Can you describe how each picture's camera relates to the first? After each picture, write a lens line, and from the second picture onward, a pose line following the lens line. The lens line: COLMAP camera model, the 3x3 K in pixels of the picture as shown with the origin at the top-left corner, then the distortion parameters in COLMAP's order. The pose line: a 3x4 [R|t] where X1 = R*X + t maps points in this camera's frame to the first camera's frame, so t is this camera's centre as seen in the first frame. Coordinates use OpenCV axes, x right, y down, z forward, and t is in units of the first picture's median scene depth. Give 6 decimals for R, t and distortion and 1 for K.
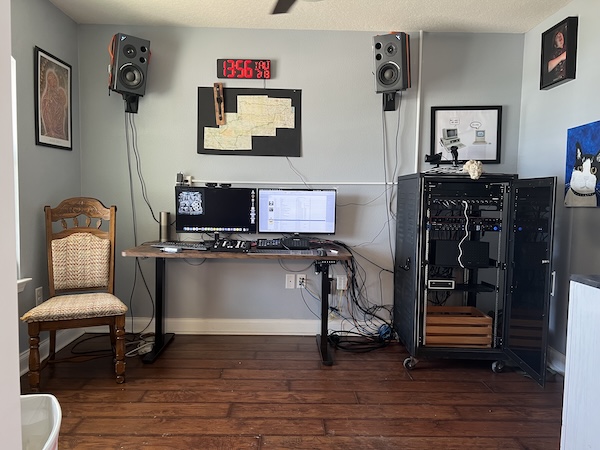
lens RADIAL K [[441.1, 0, 300.0], [0, 441.1, 225.0], [0, 0, 1]] dist [0.049130, -0.050578]
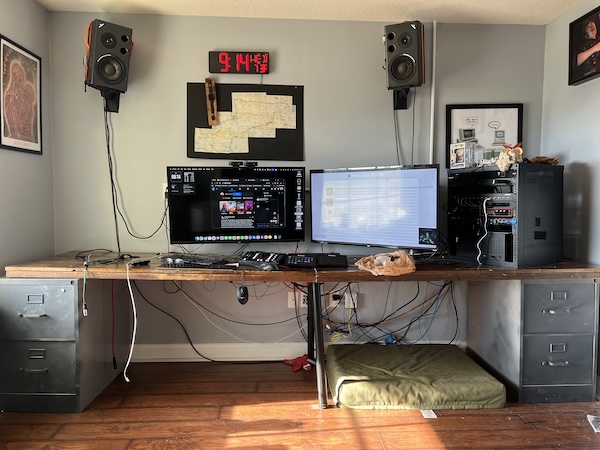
lens RADIAL K [[441.1, 0, 300.0], [0, 441.1, 225.0], [0, 0, 1]] dist [0.049130, -0.050578]
pose [[0.999217, -0.010974, 0.038016, -0.042665], [0.011410, 0.999871, -0.011281, -0.014222], [-0.037888, 0.011706, 0.999213, 0.110569]]
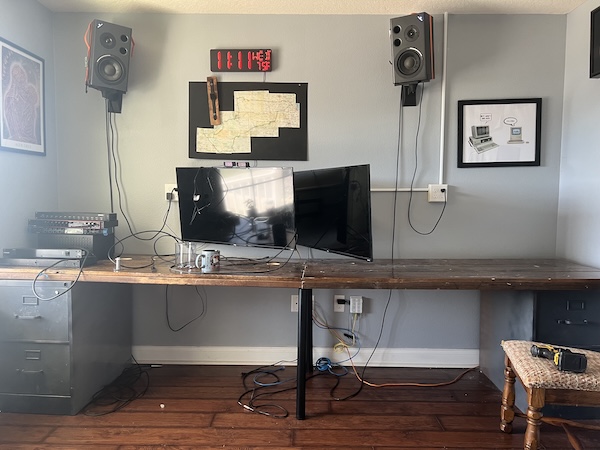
lens RADIAL K [[441.1, 0, 300.0], [0, 441.1, 225.0], [0, 0, 1]] dist [0.049130, -0.050578]
pose [[0.999636, -0.007206, -0.026006, 0.009698], [0.006976, 0.999936, -0.008925, -0.020305], [0.026069, 0.008740, 0.999622, 0.137013]]
